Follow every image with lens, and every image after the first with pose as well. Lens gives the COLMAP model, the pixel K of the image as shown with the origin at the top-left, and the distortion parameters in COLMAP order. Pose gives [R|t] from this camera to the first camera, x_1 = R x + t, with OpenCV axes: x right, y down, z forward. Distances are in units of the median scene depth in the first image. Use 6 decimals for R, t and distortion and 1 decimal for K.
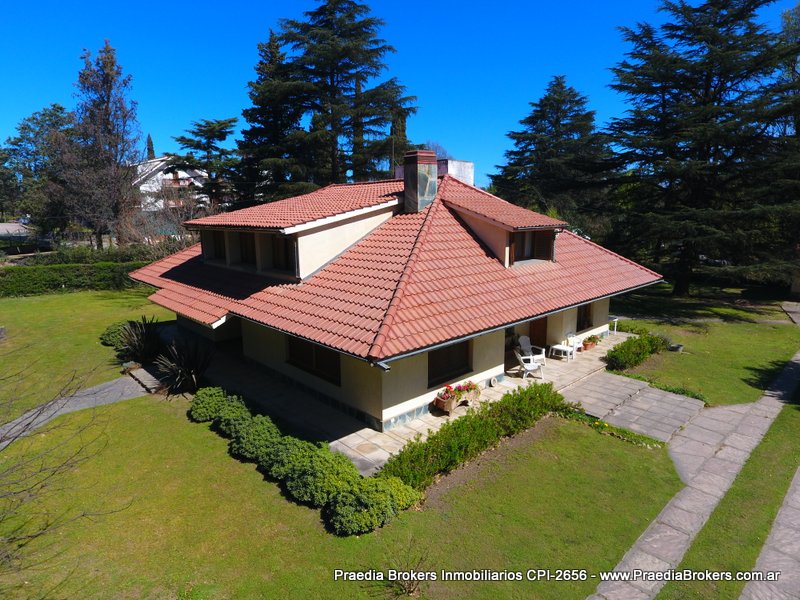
lens RADIAL K [[468.9, 0, 402.3], [0, 468.9, 296.1], [0, 0, 1]] dist [0.001993, -0.003833]
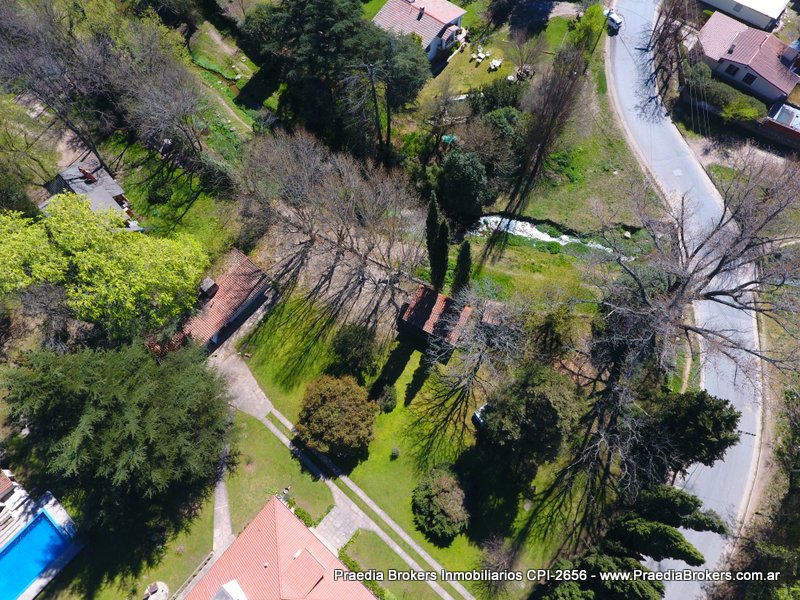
lens RADIAL K [[468.9, 0, 402.3], [0, 468.9, 296.1], [0, 0, 1]] dist [0.001993, -0.003833]
pose [[-0.112118, -0.911203, 0.396408, 0.602646], [0.187934, 0.372279, 0.908894, -3.621926], [-0.975761, 0.176402, 0.129507, -0.314670]]
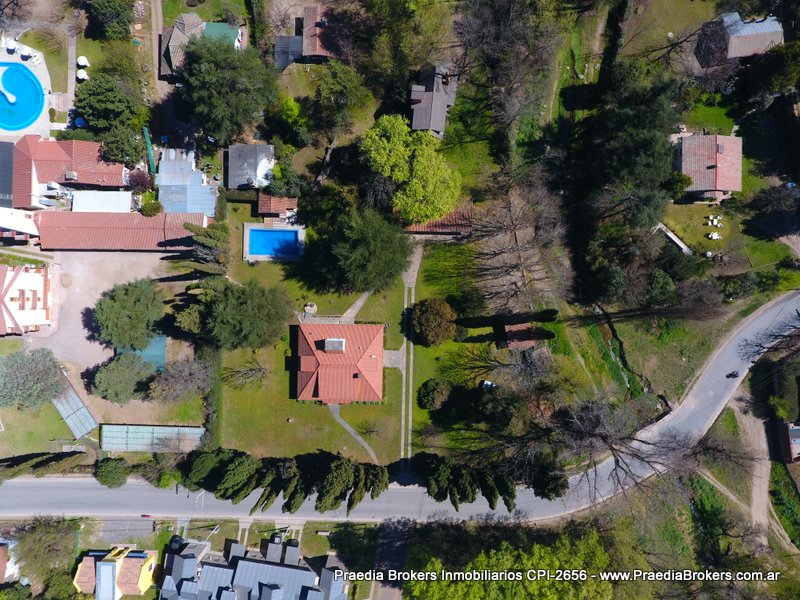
lens RADIAL K [[468.9, 0, 402.3], [0, 468.9, 296.1], [0, 0, 1]] dist [0.001993, -0.003833]
pose [[0.699753, -0.714162, 0.017831, 1.102816], [0.113726, 0.136003, 0.984159, -6.610997], [-0.705274, -0.686641, 0.176388, 0.258835]]
